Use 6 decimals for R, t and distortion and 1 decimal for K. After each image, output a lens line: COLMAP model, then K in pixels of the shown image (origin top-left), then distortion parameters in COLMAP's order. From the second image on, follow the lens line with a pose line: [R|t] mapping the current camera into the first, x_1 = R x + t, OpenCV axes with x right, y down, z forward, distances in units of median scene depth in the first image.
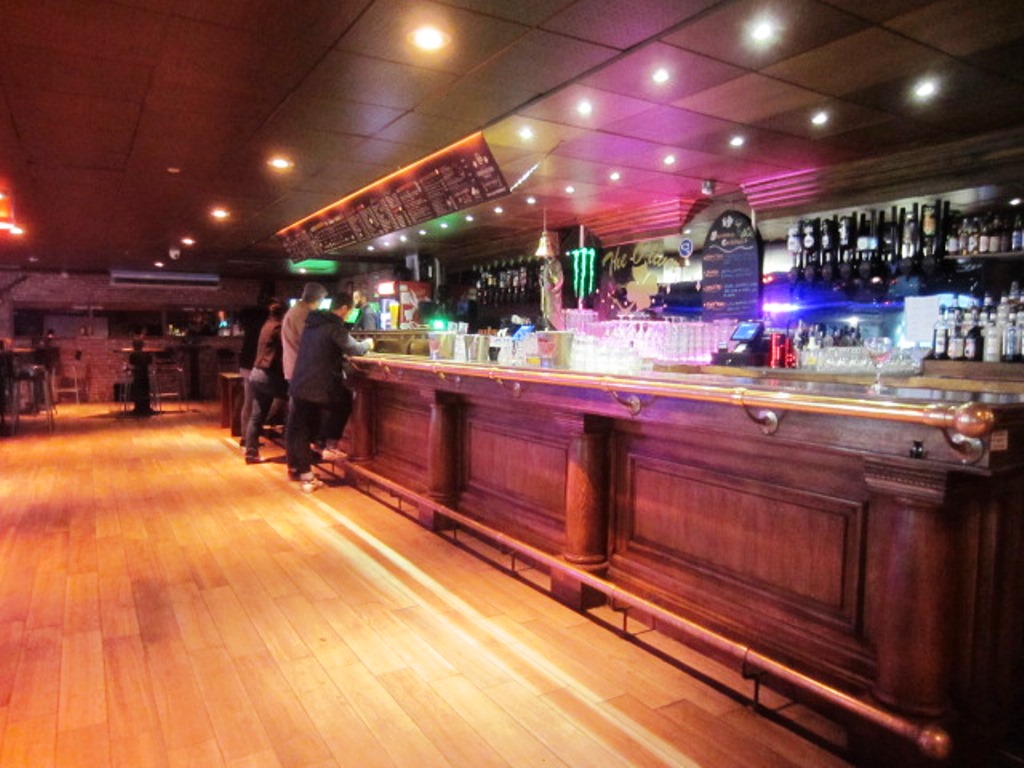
lens RADIAL K [[712.3, 0, 514.7], [0, 712.3, 383.4], [0, 0, 1]] dist [-0.011834, -0.000302]
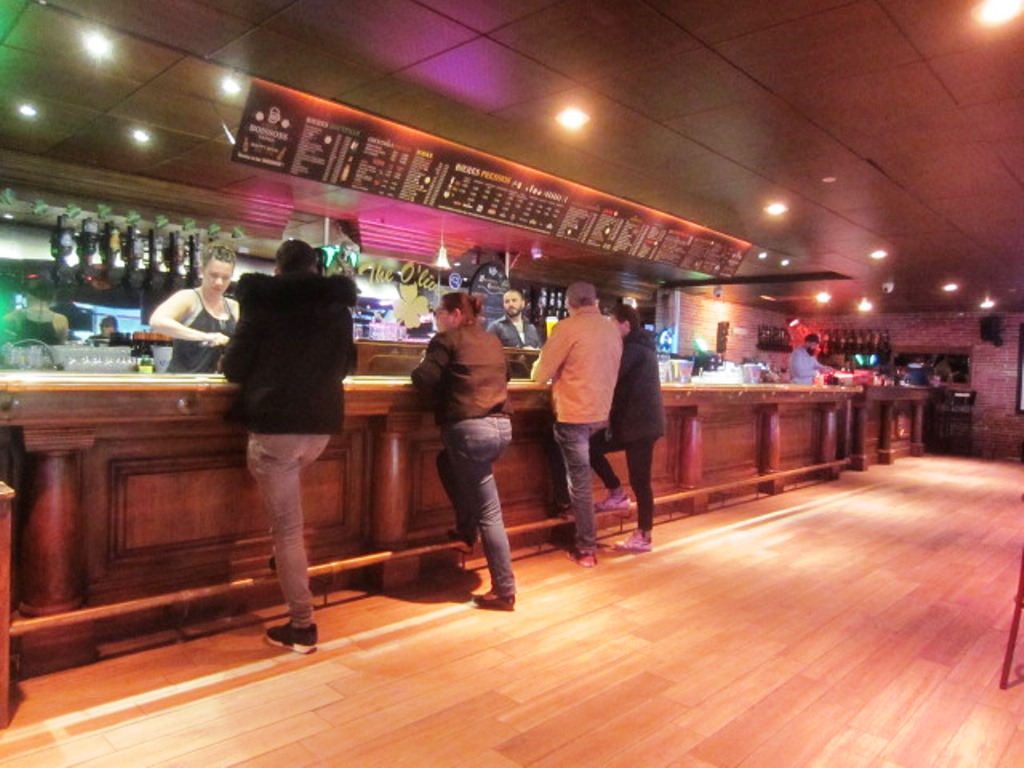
lens RADIAL K [[712.3, 0, 514.0], [0, 712.3, 386.2], [0, 0, 1]] dist [-0.011834, -0.000302]
pose [[-0.263071, -0.047381, 0.963612, -1.009951], [0.024729, 0.998134, 0.055830, -0.085703], [-0.964459, 0.038516, -0.261409, 1.319951]]
